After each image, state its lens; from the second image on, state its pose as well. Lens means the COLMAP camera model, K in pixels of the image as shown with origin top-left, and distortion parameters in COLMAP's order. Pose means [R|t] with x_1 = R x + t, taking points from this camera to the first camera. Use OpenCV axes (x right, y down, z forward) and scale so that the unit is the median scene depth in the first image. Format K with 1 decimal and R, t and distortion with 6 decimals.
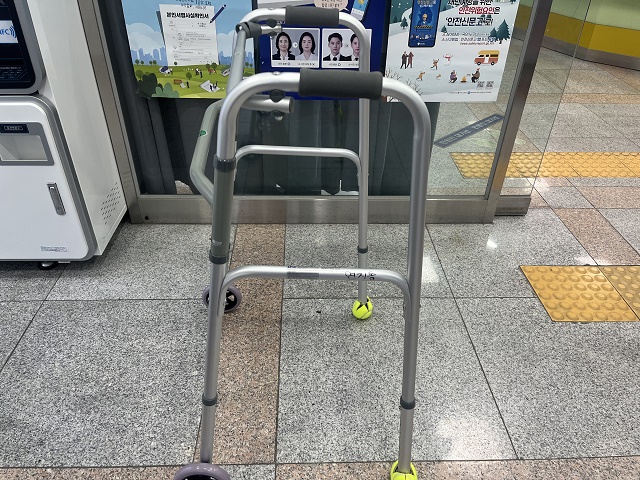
lens RADIAL K [[497.4, 0, 316.7], [0, 497.4, 240.6], [0, 0, 1]] dist [0.150290, -0.174492]
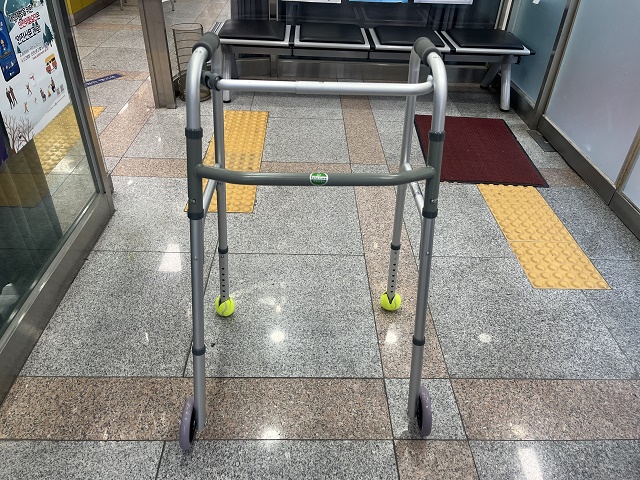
lens RADIAL K [[497.4, 0, 316.7], [0, 497.4, 240.6], [0, 0, 1]] dist [0.150290, -0.174492]
pose [[0.013875, -0.605742, 0.795540, -0.620010], [0.541970, 0.673164, 0.503109, -0.357572], [-0.840283, 0.424178, 0.337634, 0.419302]]
